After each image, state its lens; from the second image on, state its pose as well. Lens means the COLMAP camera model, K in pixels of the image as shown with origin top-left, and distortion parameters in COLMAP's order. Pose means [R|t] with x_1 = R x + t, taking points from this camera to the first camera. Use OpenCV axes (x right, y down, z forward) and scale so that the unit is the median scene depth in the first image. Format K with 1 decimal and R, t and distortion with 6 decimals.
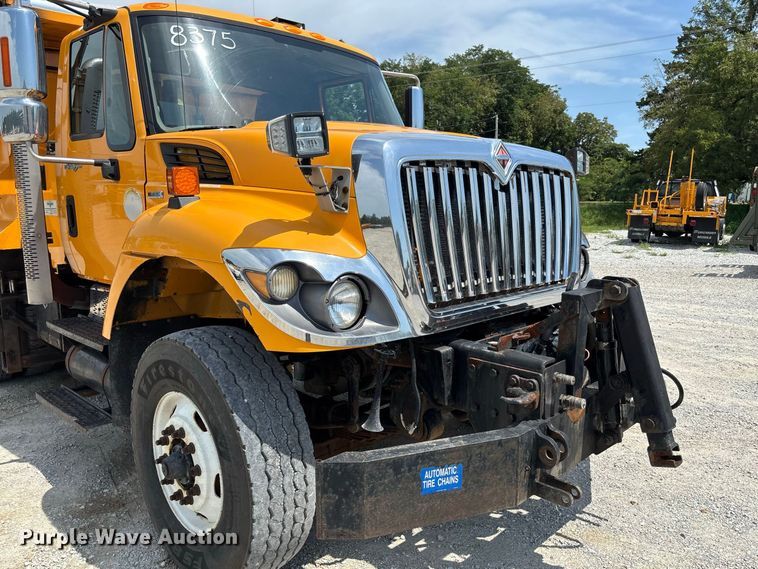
lens RADIAL K [[584.9, 0, 383.8], [0, 584.9, 284.8], [0, 0, 1]] dist [0.045716, -0.061504]
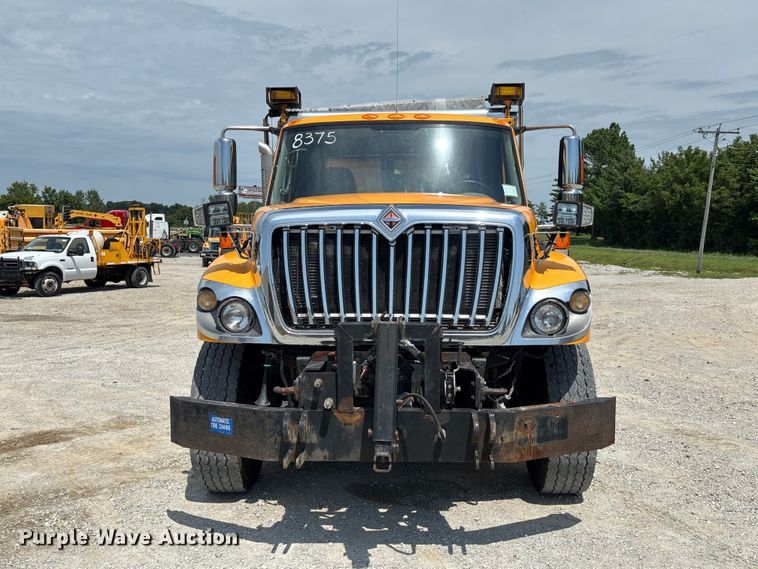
lens RADIAL K [[704.7, 0, 377.3], [0, 704.7, 291.4], [0, 0, 1]] dist [0.050364, -0.001914]
pose [[0.674485, 0.053423, -0.736353, 1.399123], [-0.110168, 0.993495, -0.028833, -0.018909], [0.730023, 0.100569, 0.675982, -0.028585]]
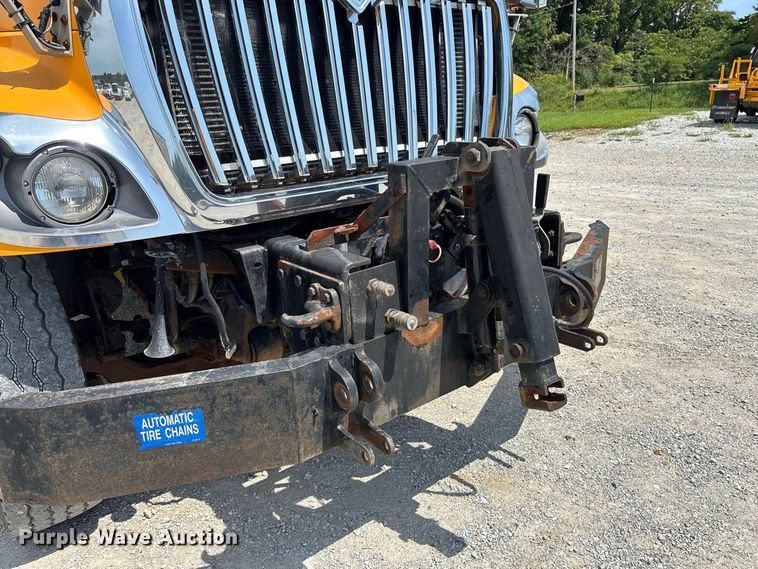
lens RADIAL K [[589.0, 0, 377.5], [0, 589.0, 282.7], [0, 0, 1]] dist [0.012790, -0.004822]
pose [[0.990229, -0.007999, -0.139221, 0.349543], [0.030452, 0.986663, 0.159905, 0.037063], [0.136085, -0.162582, 0.977265, 0.280492]]
